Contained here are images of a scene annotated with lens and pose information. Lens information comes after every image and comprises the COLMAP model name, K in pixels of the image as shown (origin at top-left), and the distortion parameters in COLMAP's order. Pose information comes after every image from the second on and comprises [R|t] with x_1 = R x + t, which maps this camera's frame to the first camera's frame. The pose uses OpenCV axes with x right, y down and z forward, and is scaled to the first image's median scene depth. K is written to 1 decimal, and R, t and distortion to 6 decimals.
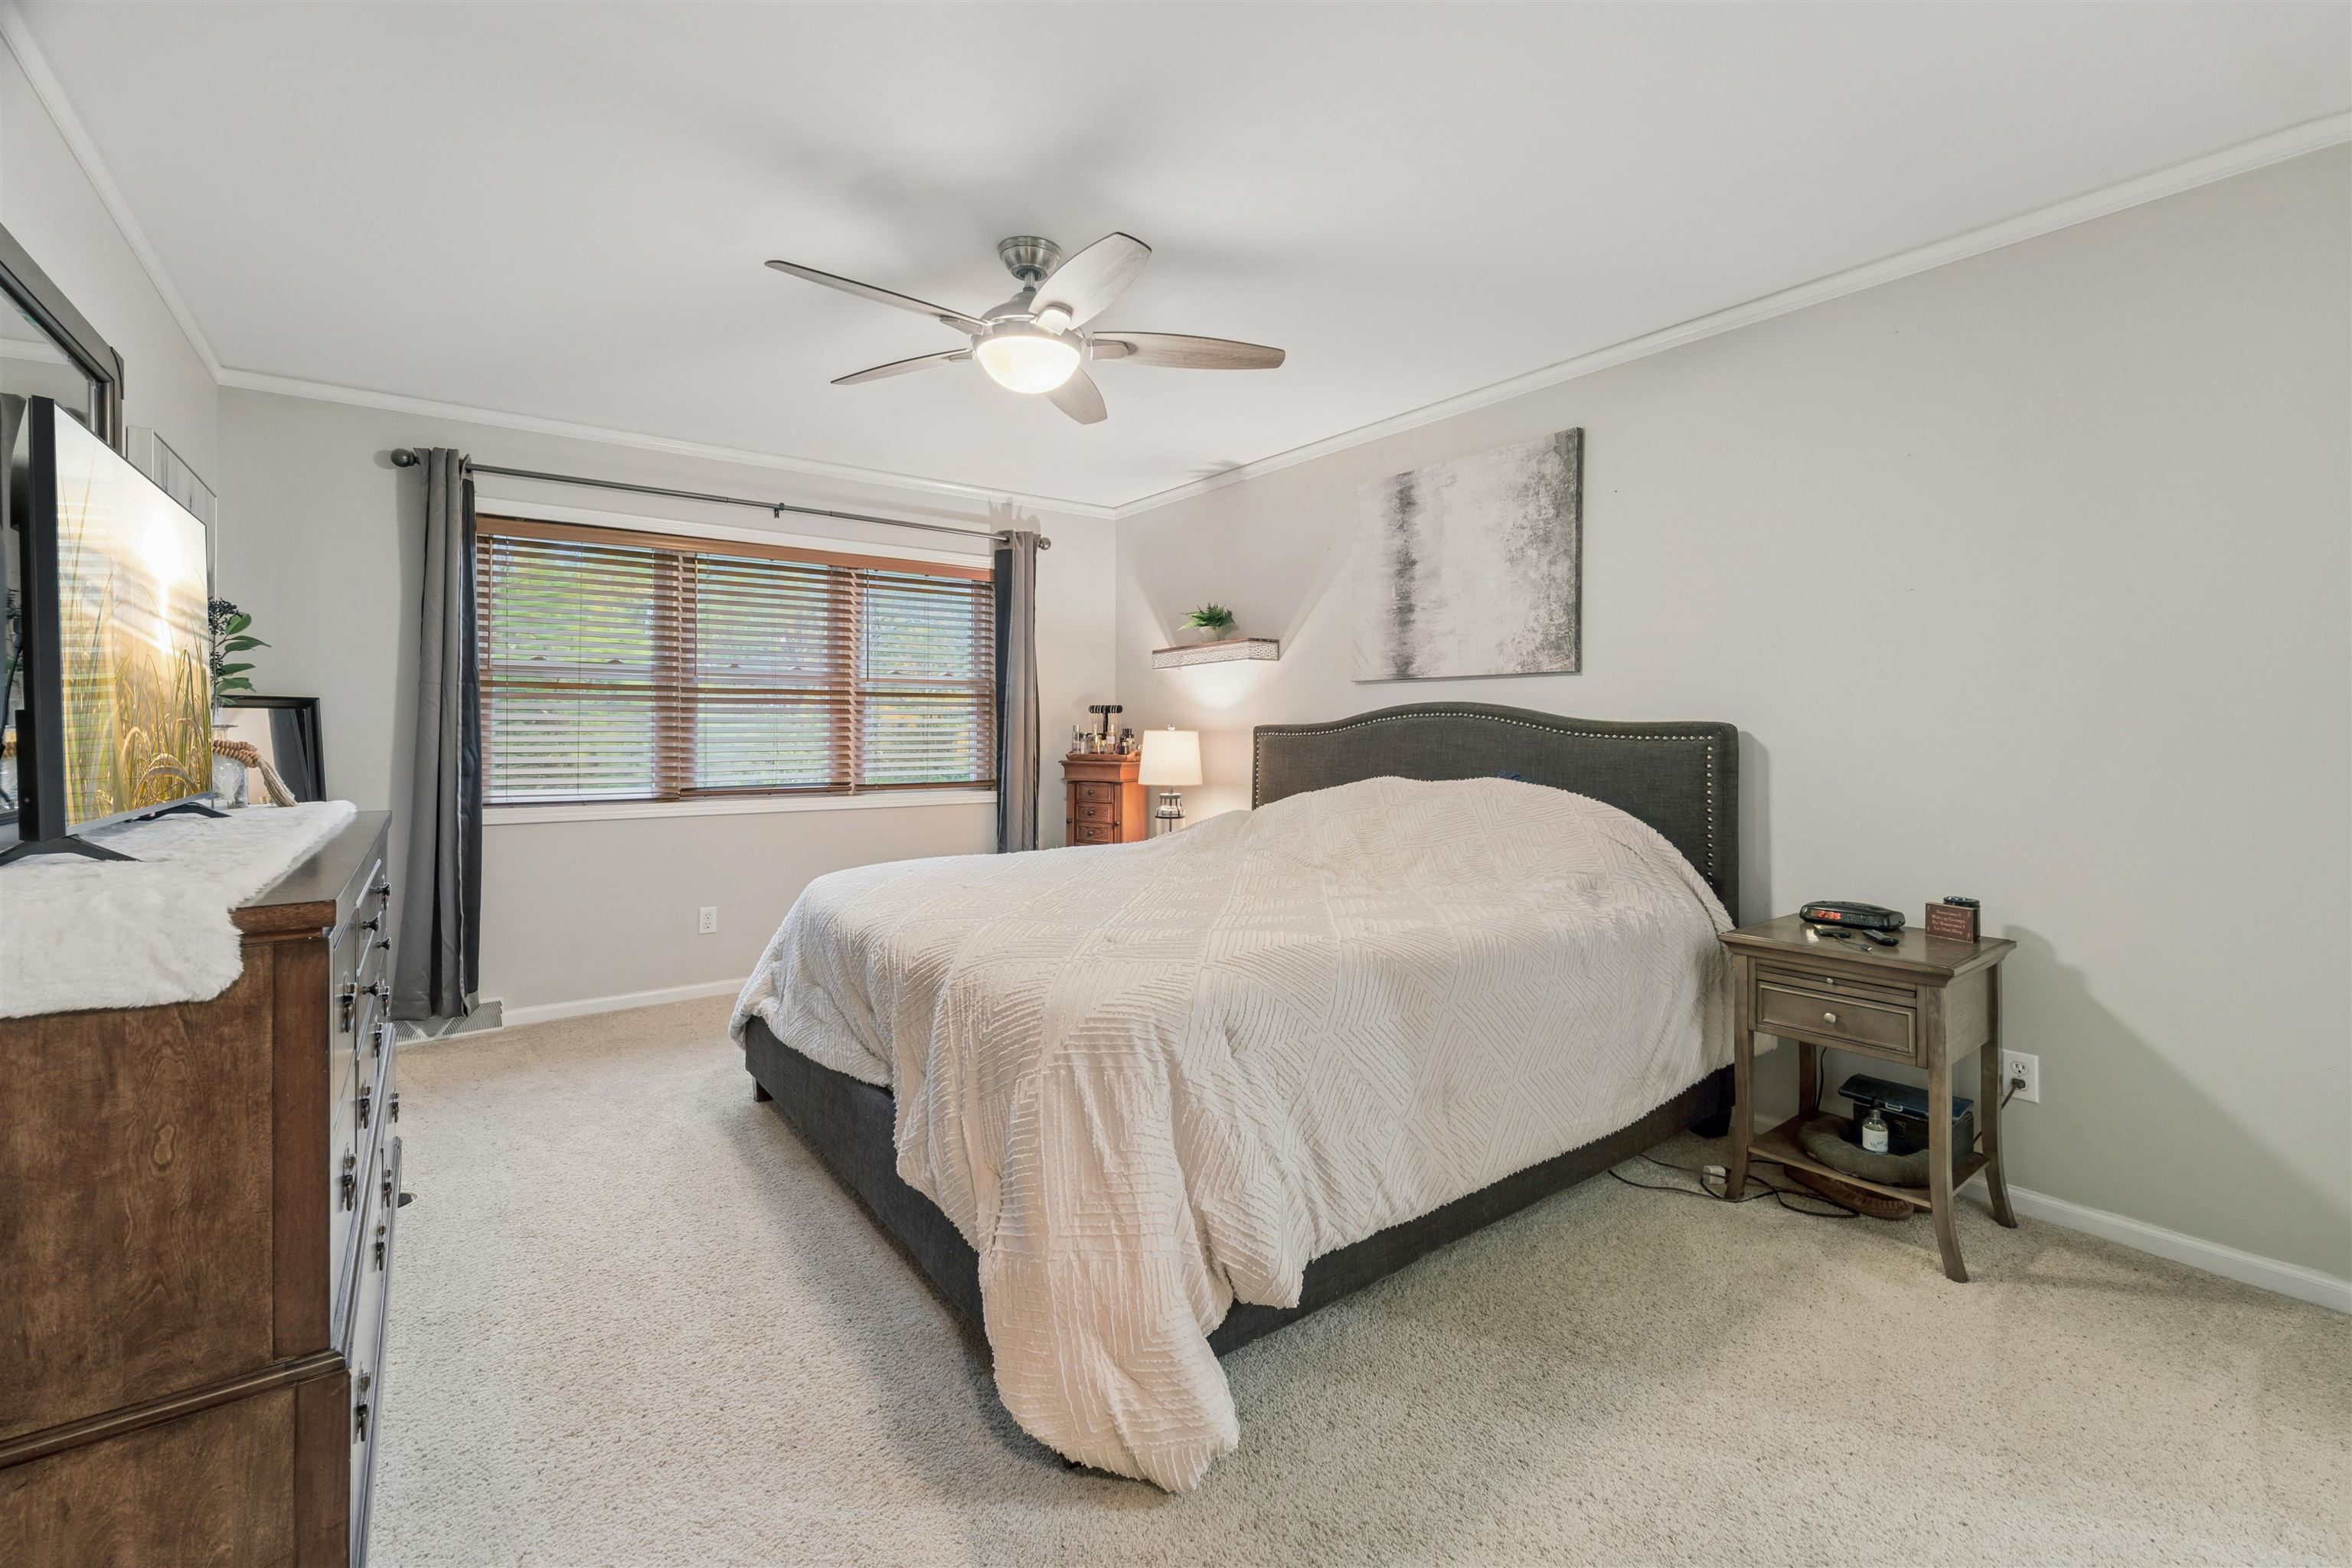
lens RADIAL K [[994.9, 0, 1167.0], [0, 994.9, 754.8], [0, 0, 1]] dist [0.001540, -0.000375]
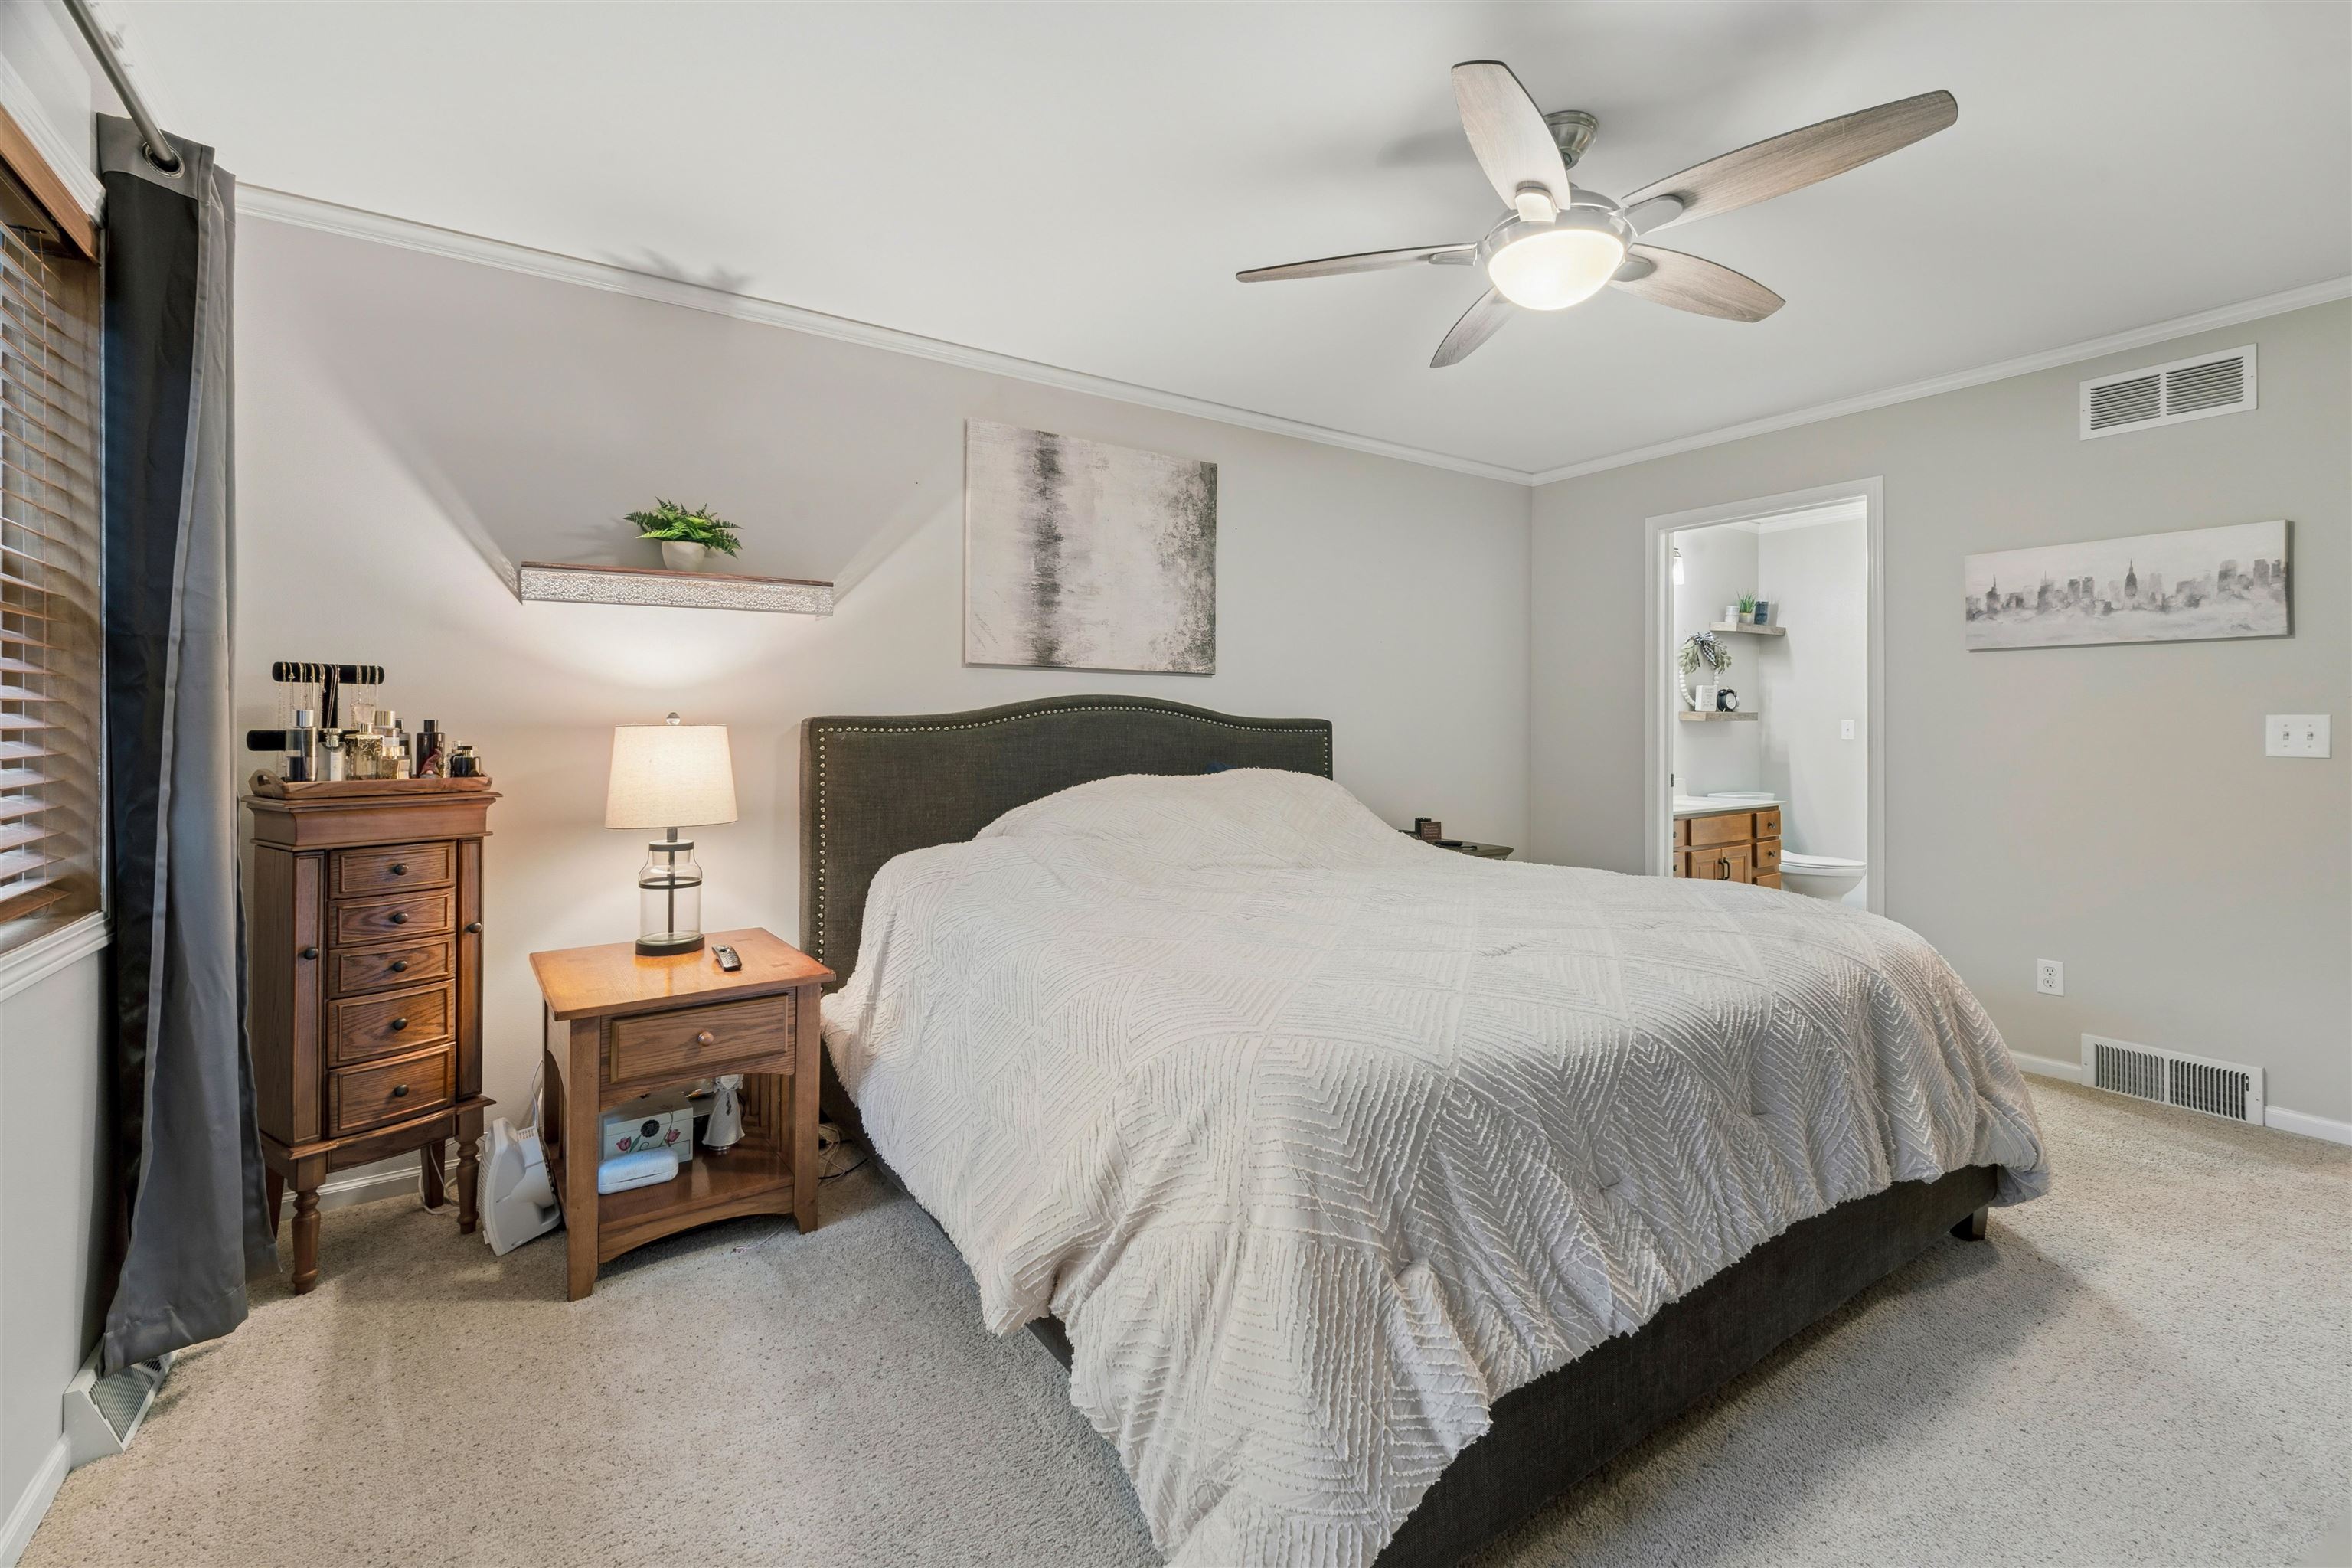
lens RADIAL K [[994.9, 0, 1167.0], [0, 994.9, 754.8], [0, 0, 1]] dist [0.001540, -0.000375]
pose [[0.040184, -0.033903, 0.998617, -0.655773], [0.020663, 0.999239, 0.033093, -0.025270], [-0.998979, 0.019304, 0.040854, 0.875188]]
